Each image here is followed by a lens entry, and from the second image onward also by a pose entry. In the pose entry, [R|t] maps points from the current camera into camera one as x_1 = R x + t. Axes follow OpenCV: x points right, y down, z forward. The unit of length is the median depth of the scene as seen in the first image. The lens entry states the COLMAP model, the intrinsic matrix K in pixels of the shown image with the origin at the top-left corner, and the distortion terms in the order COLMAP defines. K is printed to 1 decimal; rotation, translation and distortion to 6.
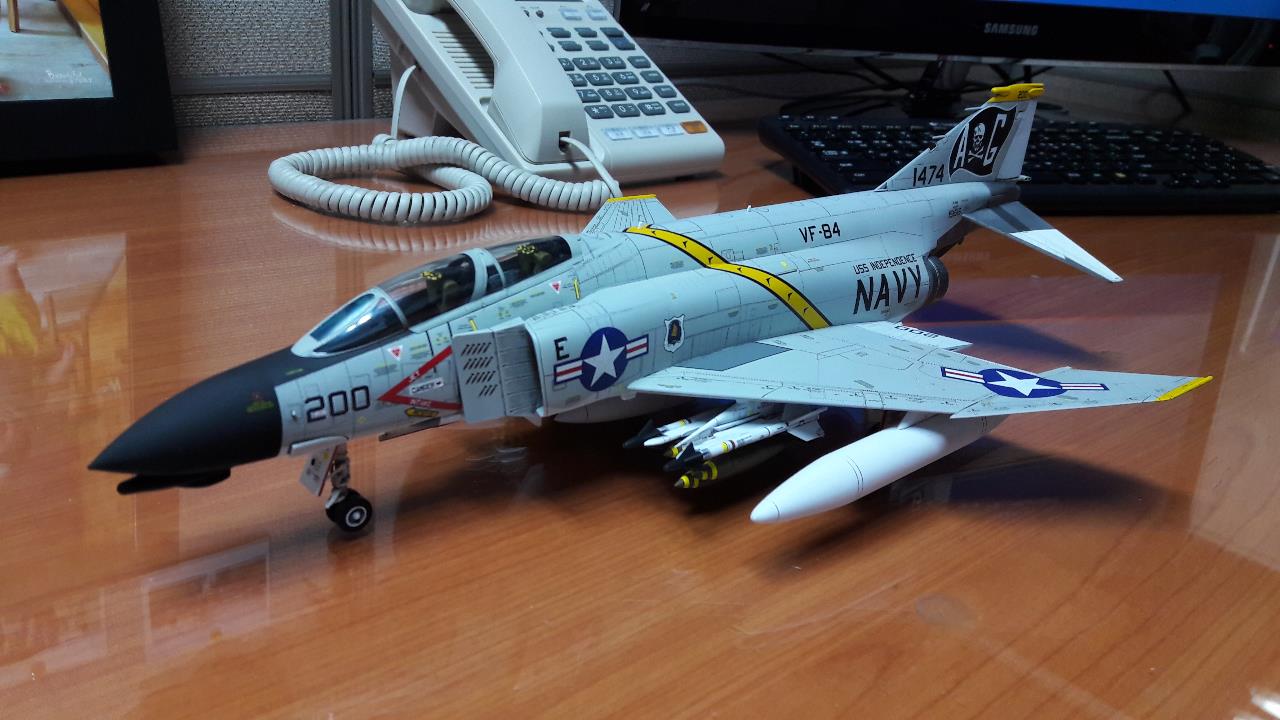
lens RADIAL K [[1021.7, 0, 640.0], [0, 1021.7, 360.0], [0, 0, 1]] dist [0.268753, -0.778282]
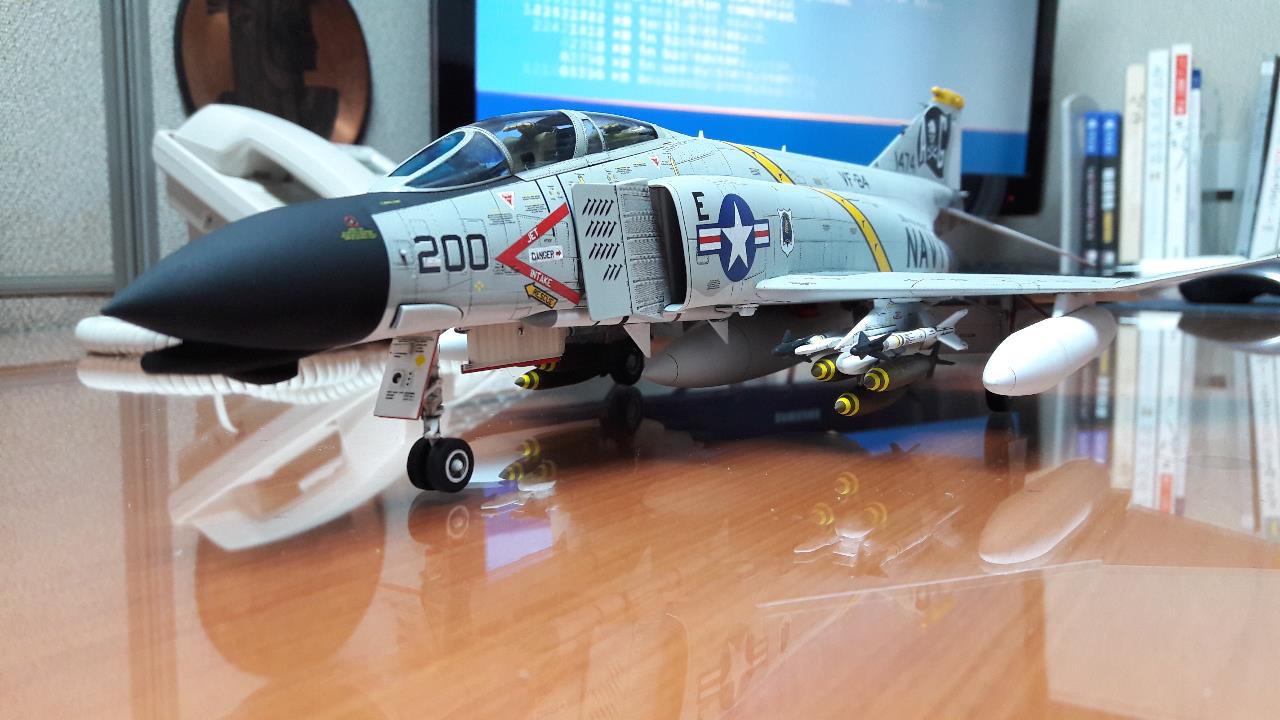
lens RADIAL K [[1033.2, 0, 631.0], [0, 1033.2, 364.6], [0, 0, 1]] dist [0.184843, -0.416611]
pose [[0.959298, -0.117182, 0.256936, -0.310673], [0.184174, 0.949329, -0.254667, 0.263898], [-0.214074, 0.291622, 0.932271, 0.306387]]
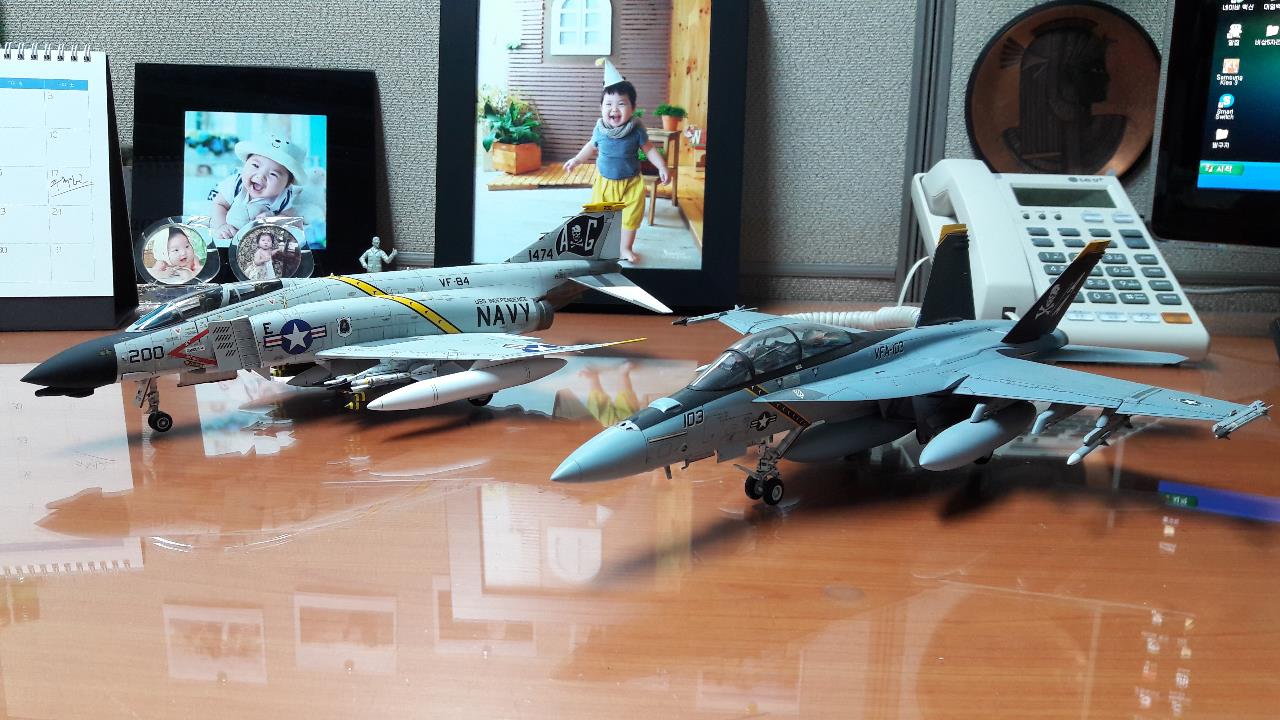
lens RADIAL K [[1033.2, 0, 631.0], [0, 1033.2, 364.6], [0, 0, 1]] dist [0.184843, -0.416611]
pose [[0.997784, -0.064390, 0.016765, 0.527994], [0.066284, 0.983861, -0.166202, 0.399443], [-0.005793, 0.166945, 0.985949, -0.880254]]
